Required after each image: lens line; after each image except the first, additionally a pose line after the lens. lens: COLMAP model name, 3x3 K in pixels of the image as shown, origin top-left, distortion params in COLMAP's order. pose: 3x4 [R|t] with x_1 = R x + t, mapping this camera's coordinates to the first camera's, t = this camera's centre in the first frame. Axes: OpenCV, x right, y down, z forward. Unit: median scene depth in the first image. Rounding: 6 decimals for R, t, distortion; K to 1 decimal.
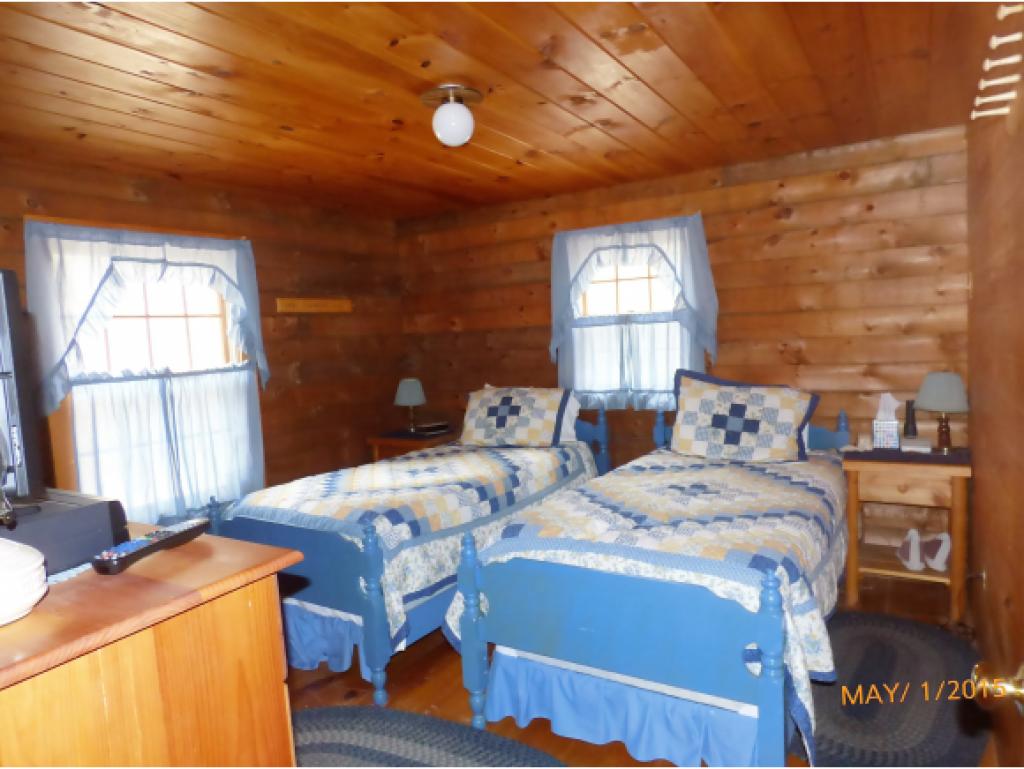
lens RADIAL K [[655.6, 0, 511.3], [0, 655.6, 387.9], [0, 0, 1]] dist [-0.010295, -0.000254]
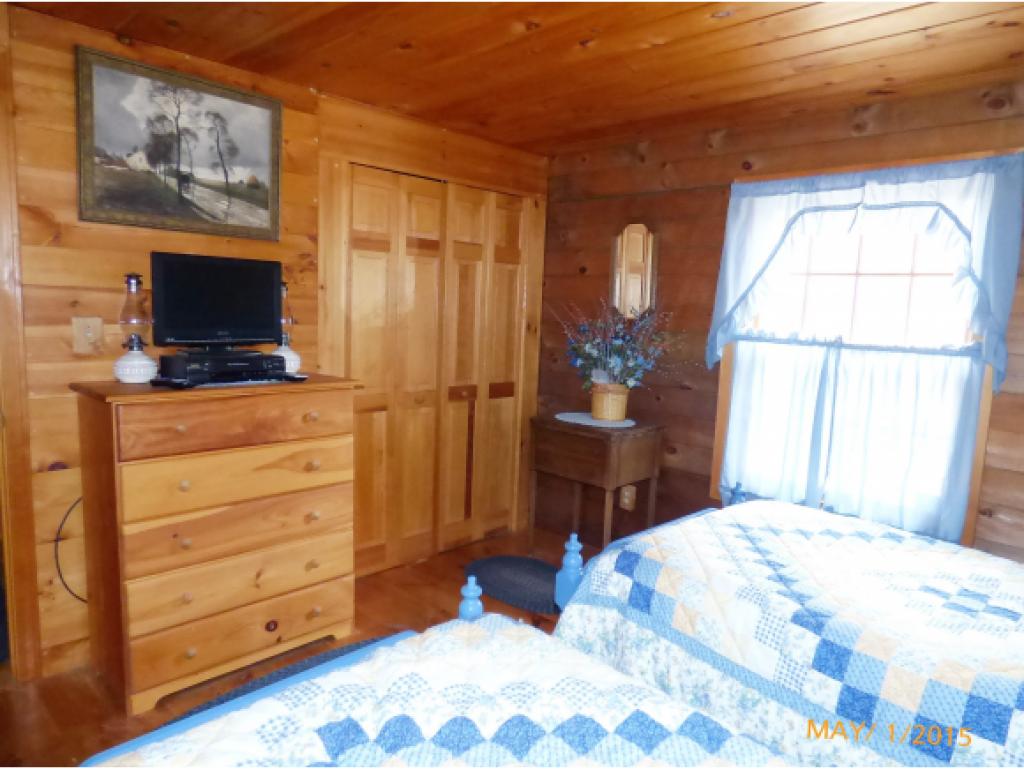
lens RADIAL K [[655.6, 0, 510.4], [0, 655.6, 384.3], [0, 0, 1]] dist [-0.010295, -0.000254]
pose [[-0.200211, 0.162859, -0.966122, 0.395693], [-0.114608, 0.975425, 0.188178, -0.084579], [0.973026, 0.148401, -0.176626, 0.793583]]
